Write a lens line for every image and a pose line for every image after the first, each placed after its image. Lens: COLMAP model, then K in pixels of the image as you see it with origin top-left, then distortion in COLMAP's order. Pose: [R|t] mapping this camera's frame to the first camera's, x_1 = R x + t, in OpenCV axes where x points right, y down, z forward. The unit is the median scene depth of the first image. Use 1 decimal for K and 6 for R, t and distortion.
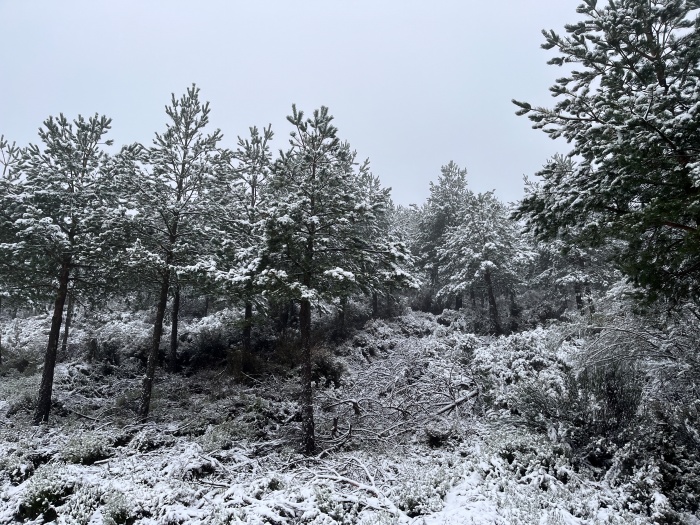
lens RADIAL K [[521.2, 0, 350.0], [0, 521.2, 262.5], [0, 0, 1]] dist [0.123983, -0.180628]
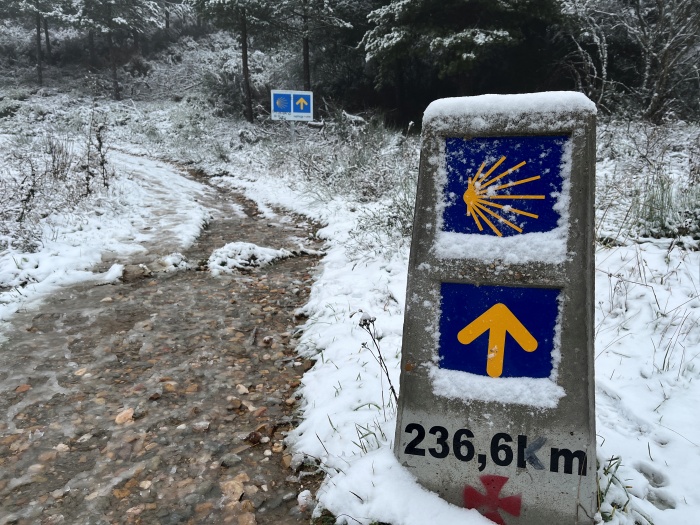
lens RADIAL K [[521.2, 0, 350.0], [0, 521.2, 262.5], [0, 0, 1]] dist [0.123983, -0.180628]
pose [[0.985380, -0.013733, 0.169817, 0.450155], [-0.074284, 0.862382, 0.500779, -0.244838], [-0.153325, -0.506072, 0.848754, -1.319756]]
